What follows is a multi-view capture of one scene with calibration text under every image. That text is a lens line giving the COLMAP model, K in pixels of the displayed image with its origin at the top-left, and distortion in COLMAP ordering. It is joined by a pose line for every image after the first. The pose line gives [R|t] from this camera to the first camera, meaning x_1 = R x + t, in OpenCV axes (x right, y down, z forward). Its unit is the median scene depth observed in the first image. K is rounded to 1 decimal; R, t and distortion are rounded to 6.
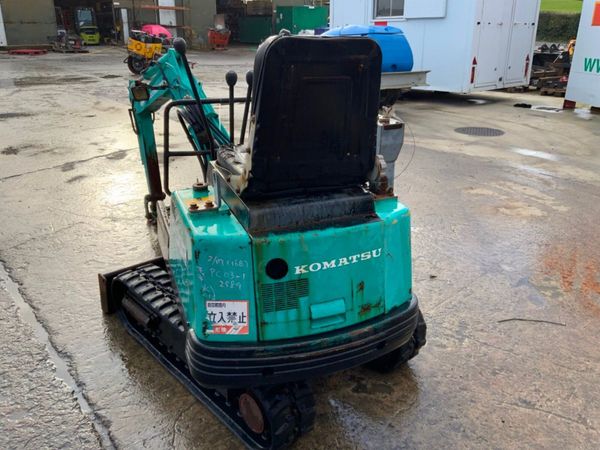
lens RADIAL K [[499.0, 0, 300.0], [0, 499.0, 225.0], [0, 0, 1]] dist [0.027382, -0.060423]
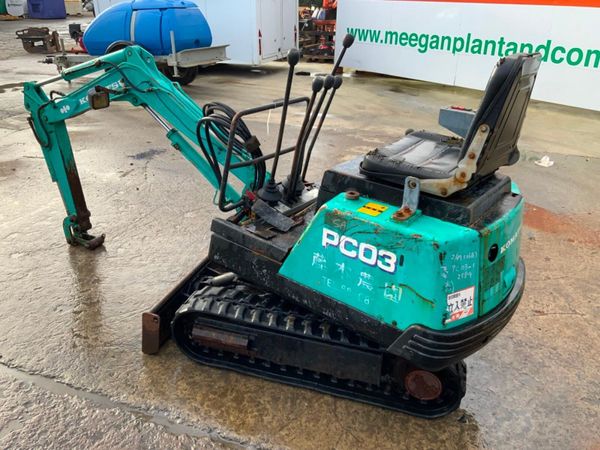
lens RADIAL K [[497.0, 0, 298.1], [0, 497.0, 225.3], [0, 0, 1]] dist [0.082033, -0.161431]
pose [[0.865246, -0.201421, 0.459107, -0.163058], [0.173105, 0.979453, 0.103471, -0.029778], [-0.470515, -0.010054, 0.882335, 0.028541]]
